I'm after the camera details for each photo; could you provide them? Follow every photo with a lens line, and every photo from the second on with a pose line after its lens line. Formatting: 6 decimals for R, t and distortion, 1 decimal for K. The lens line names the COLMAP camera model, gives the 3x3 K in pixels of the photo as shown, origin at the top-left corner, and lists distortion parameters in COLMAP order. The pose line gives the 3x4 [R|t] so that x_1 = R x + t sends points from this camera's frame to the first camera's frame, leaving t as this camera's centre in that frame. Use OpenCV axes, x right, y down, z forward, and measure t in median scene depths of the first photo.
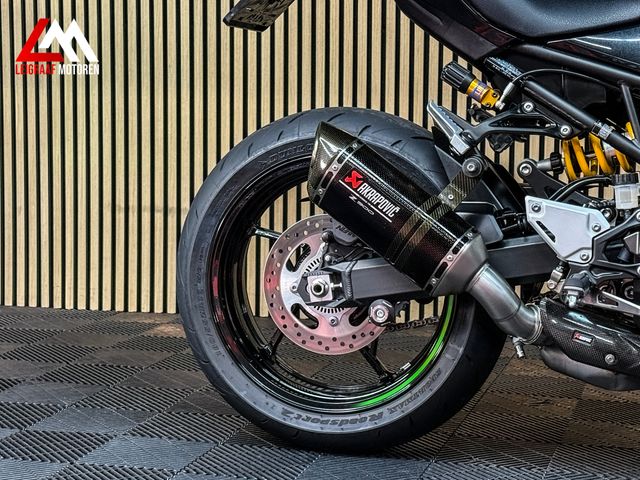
lens RADIAL K [[1379.0, 0, 320.0], [0, 1379.0, 240.0], [0, 0, 1]] dist [0.122692, 0.127940]
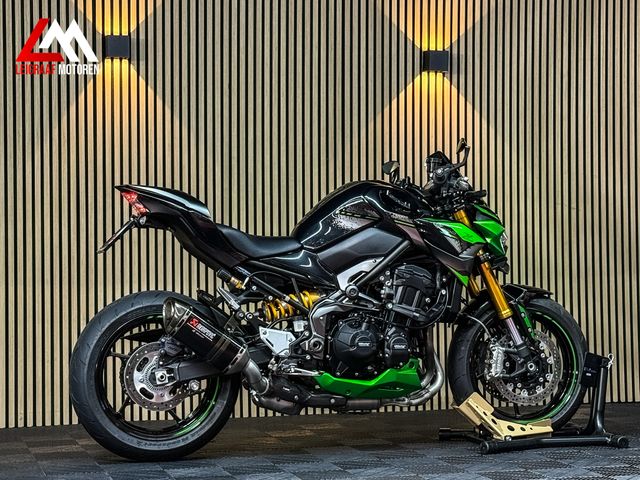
lens RADIAL K [[1379.0, 0, 320.0], [0, 1379.0, 240.0], [0, 0, 1]] dist [0.122692, 0.127940]
pose [[0.846003, -0.001982, 0.533175, -0.956515], [0.072431, 0.991150, -0.111243, 0.083322], [-0.528236, 0.132730, 0.838660, -0.946285]]
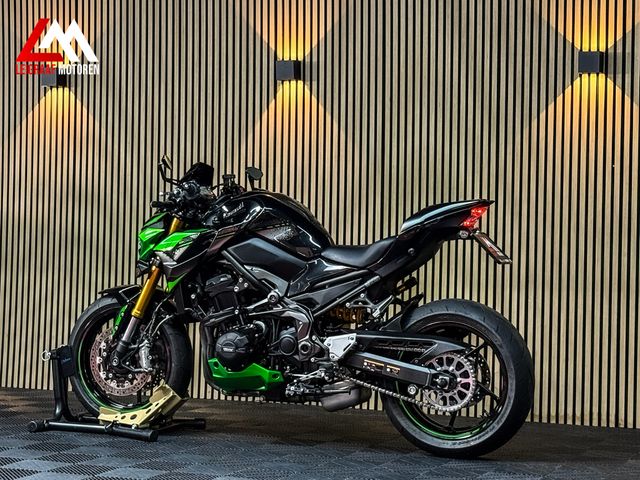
lens RADIAL K [[1379.0, 0, 320.0], [0, 1379.0, 240.0], [0, 0, 1]] dist [0.122692, 0.127940]
pose [[0.993930, 0.018388, -0.108469, 0.619765], [-0.032710, 0.990740, -0.131777, 0.148782], [0.105041, 0.134525, 0.985327, -1.469615]]
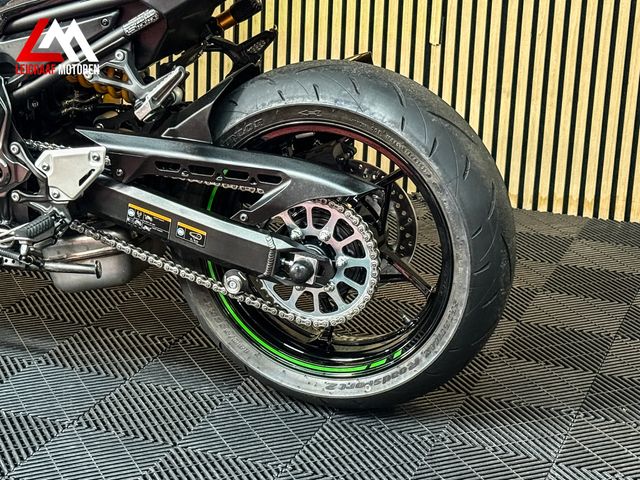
lens RADIAL K [[1379.0, 0, 320.0], [0, 1379.0, 240.0], [0, 0, 1]] dist [0.122692, 0.127940]
pose [[0.995746, 0.048467, -0.078369, 0.667341], [-0.032566, 0.980711, 0.192732, -0.142417], [0.086198, -0.189360, 0.978117, -0.088522]]
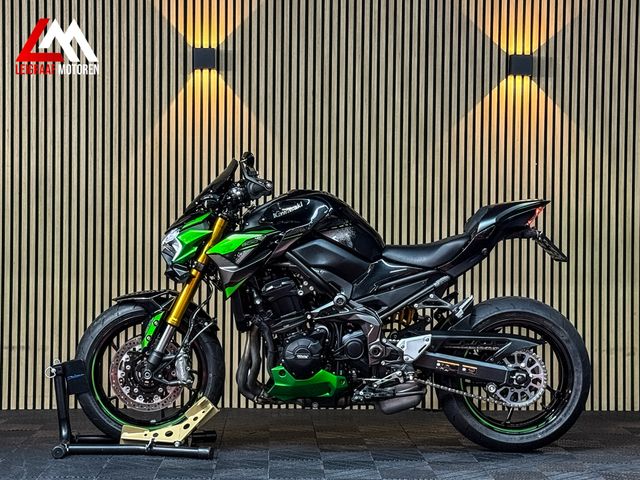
lens RADIAL K [[1379.0, 0, 320.0], [0, 1379.0, 240.0], [0, 0, 1]] dist [0.122692, 0.127940]
pose [[0.951211, 0.006712, 0.308470, -0.488649], [0.030992, 0.992628, -0.117167, 0.103332], [-0.306982, 0.121011, 0.943991, -1.288071]]
